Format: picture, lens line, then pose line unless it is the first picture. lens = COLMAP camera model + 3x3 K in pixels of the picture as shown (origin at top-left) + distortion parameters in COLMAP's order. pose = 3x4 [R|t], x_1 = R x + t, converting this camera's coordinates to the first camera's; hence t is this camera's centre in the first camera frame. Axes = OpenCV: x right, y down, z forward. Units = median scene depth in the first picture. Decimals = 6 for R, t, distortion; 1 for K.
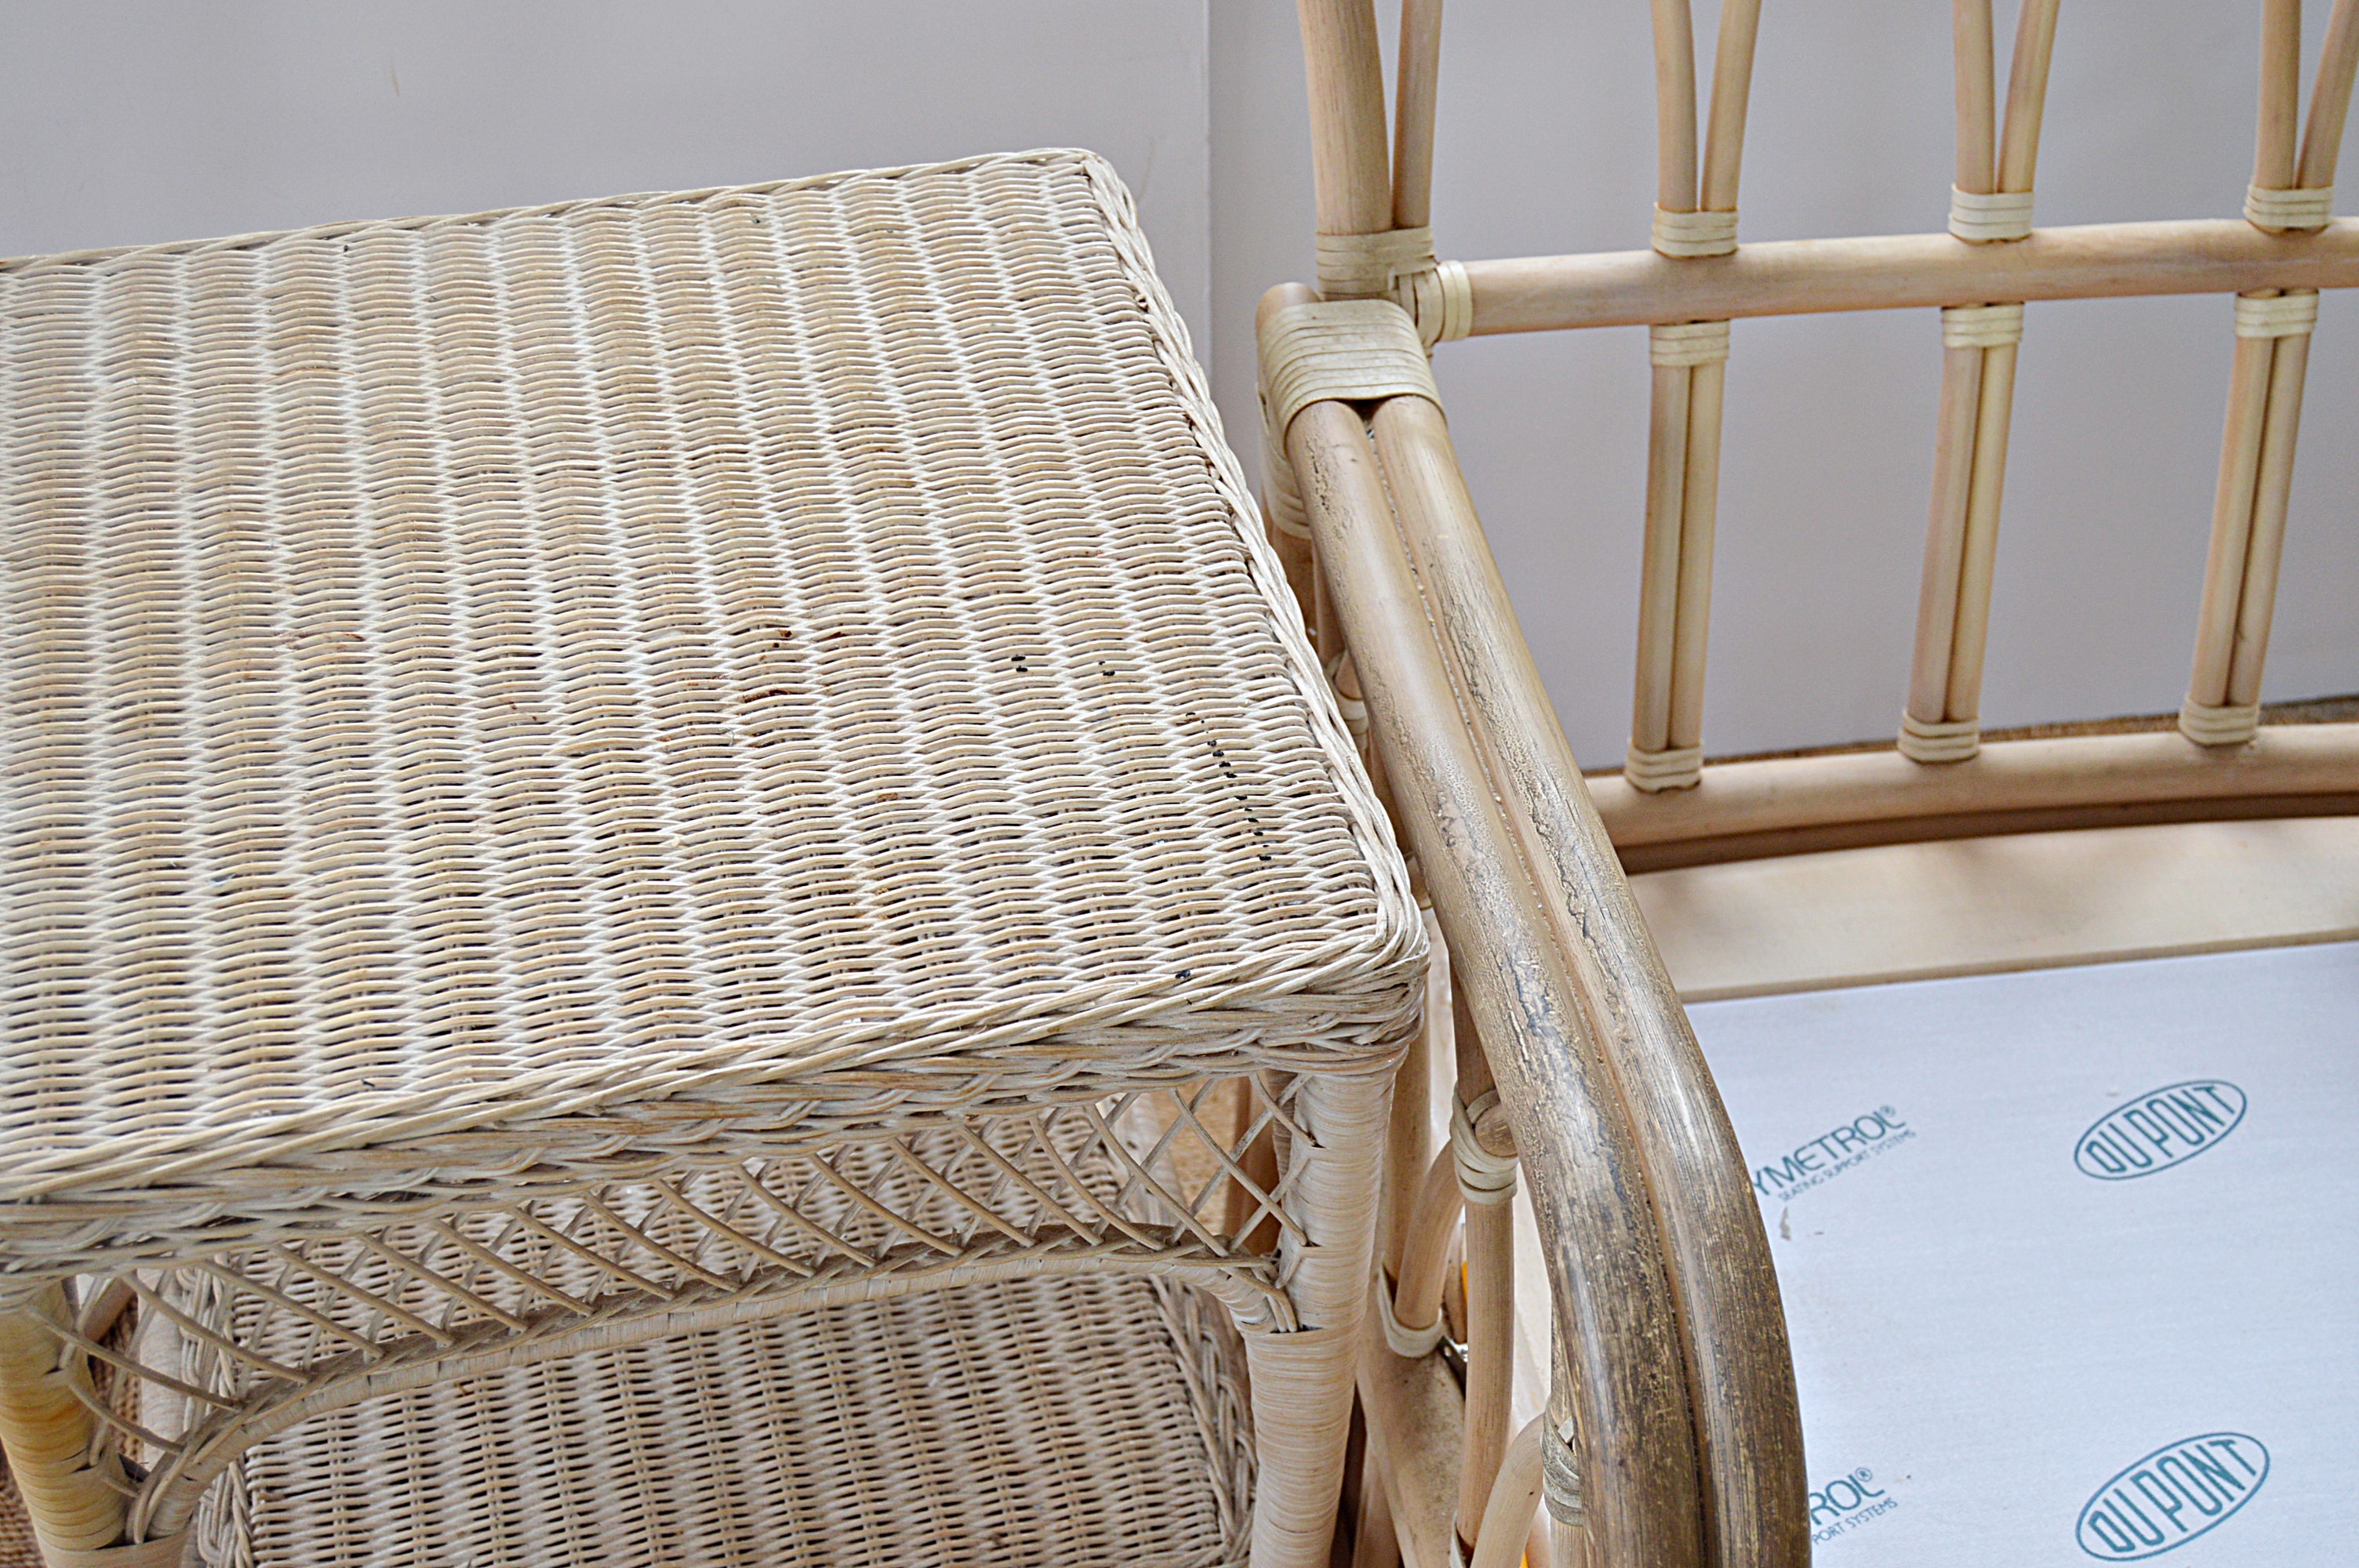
lens RADIAL K [[3281.7, 0, 1179.5], [0, 3281.7, 784.0], [0, 0, 1]] dist [-0.022951, -0.049830]
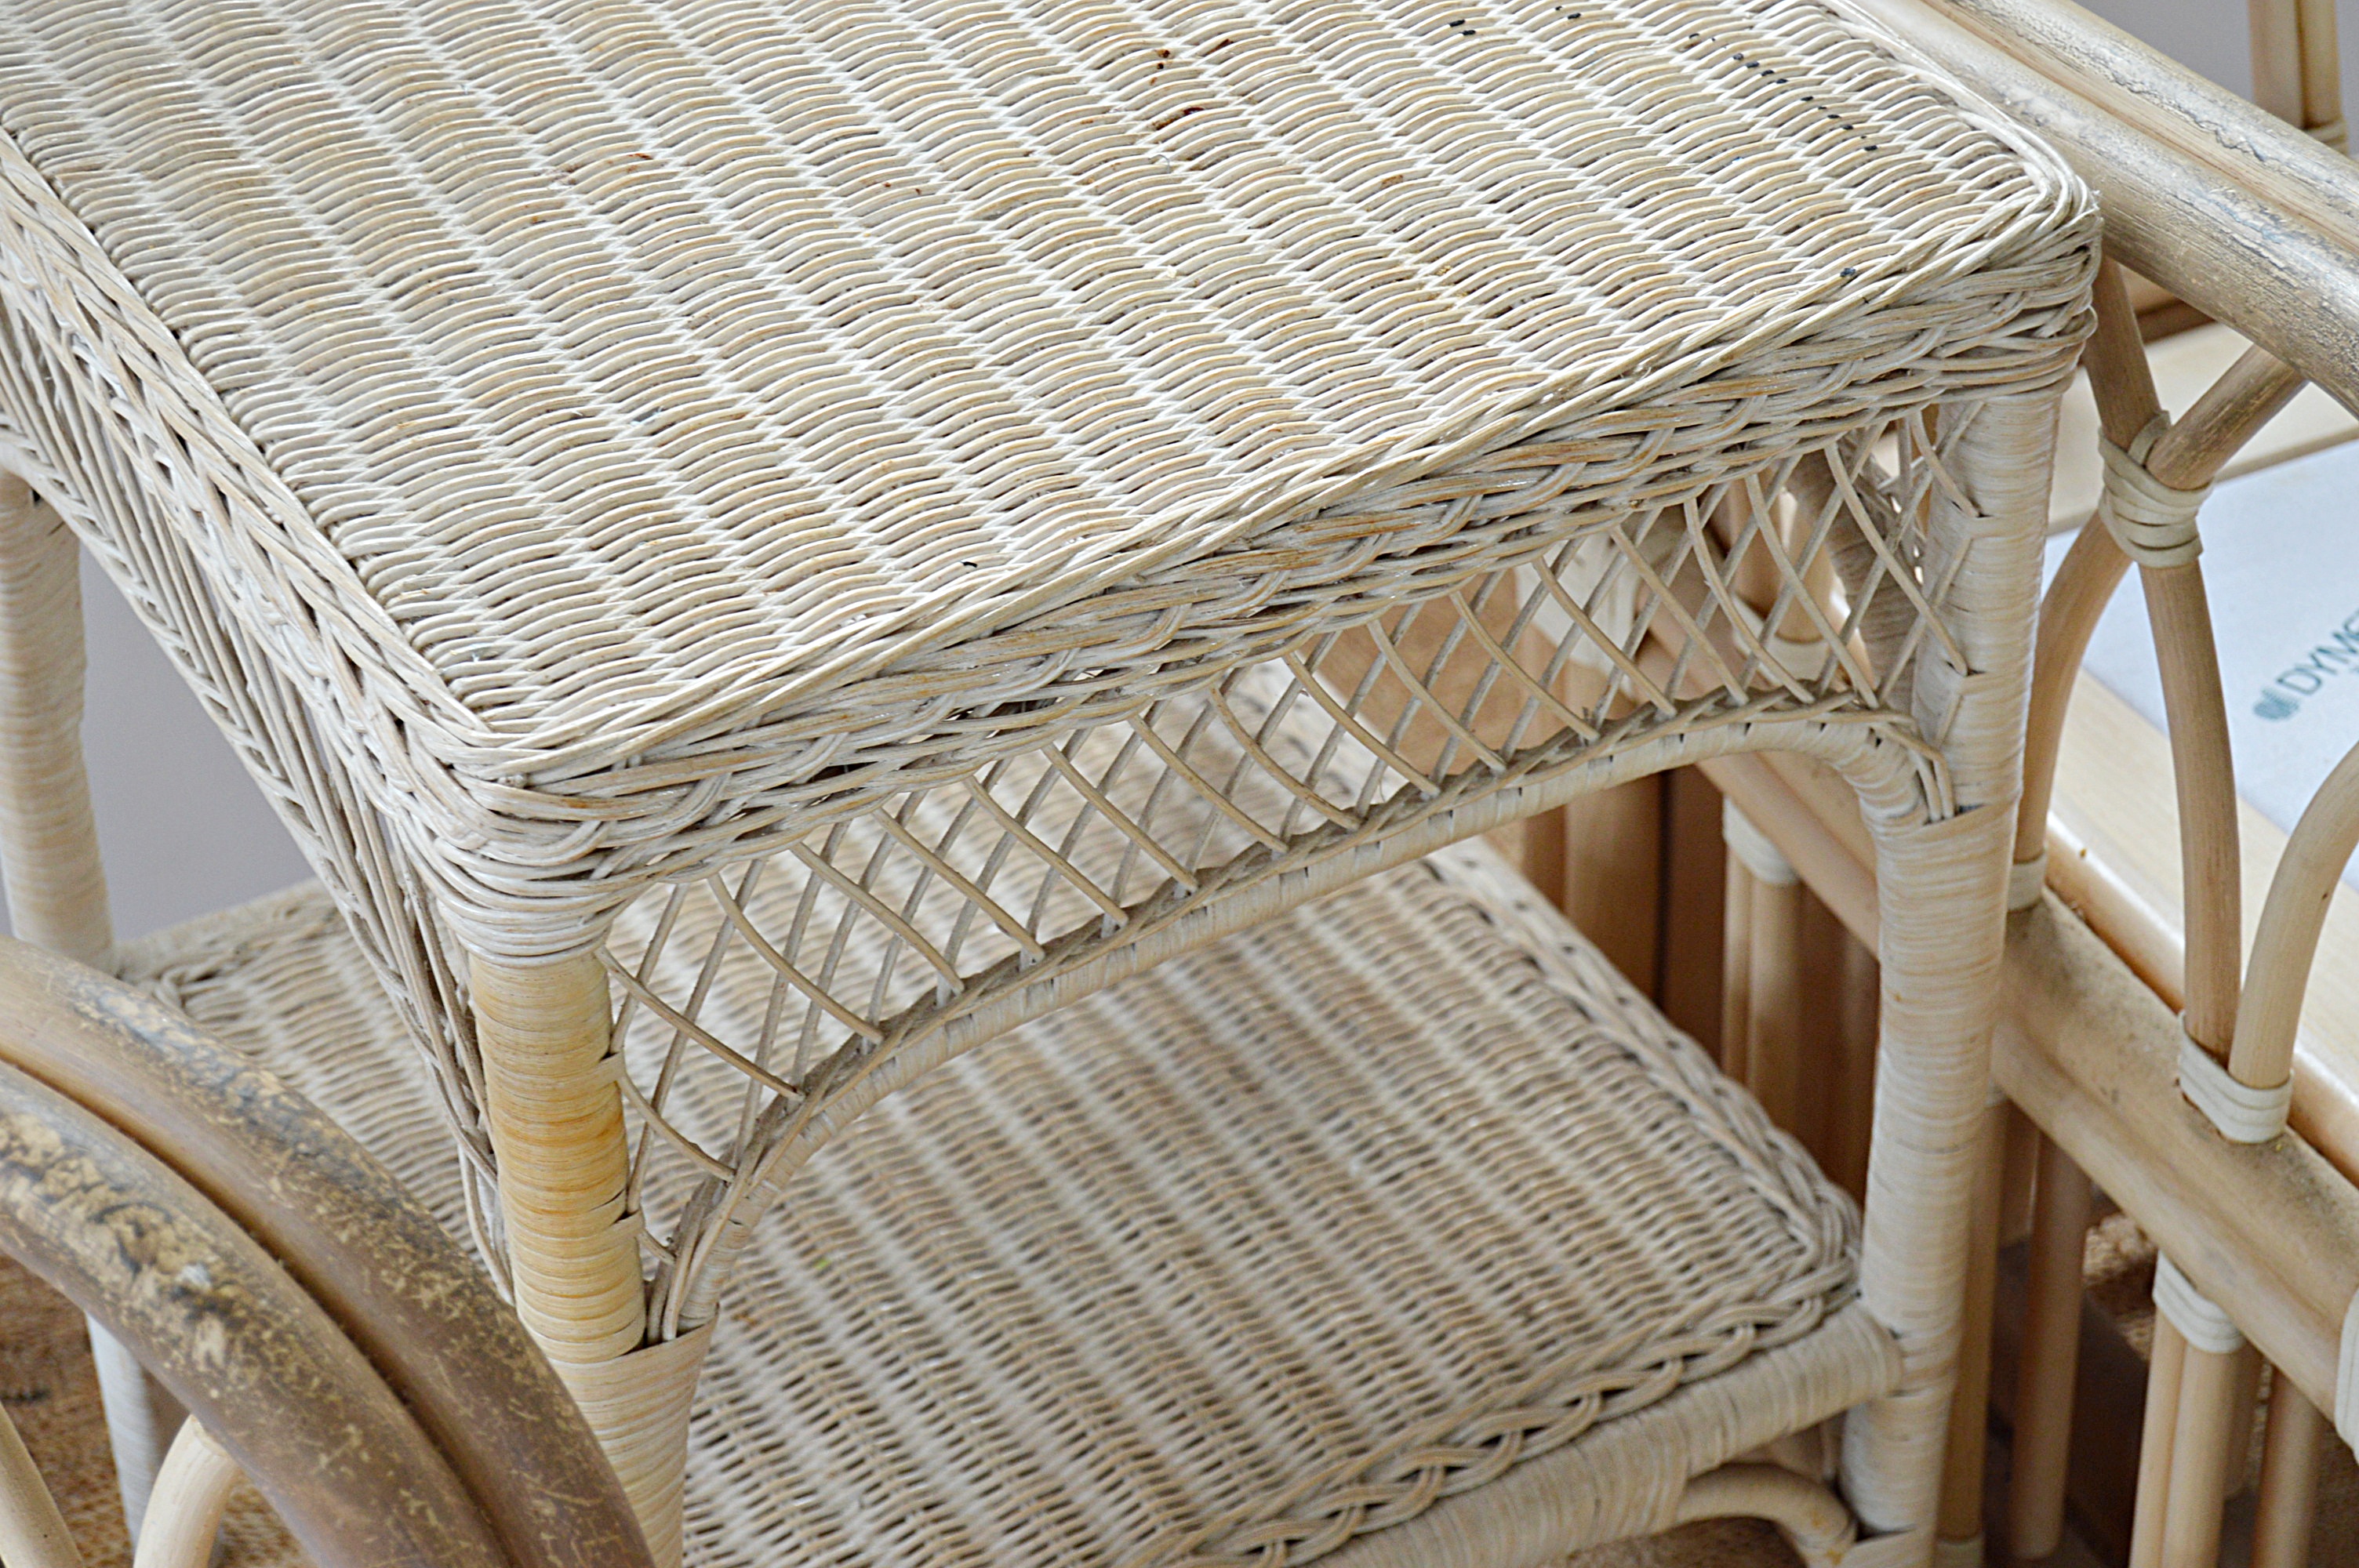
lens RADIAL K [[5361.2, 0, 1179.5], [0, 5361.2, 784.0], [0, 0, 1]] dist [0.005272, -0.141838]
pose [[0.960227, -0.220815, 0.170895, -0.399518], [0.234106, 0.970249, -0.061729, 0.217470], [-0.152180, 0.099282, 0.983354, -0.257183]]
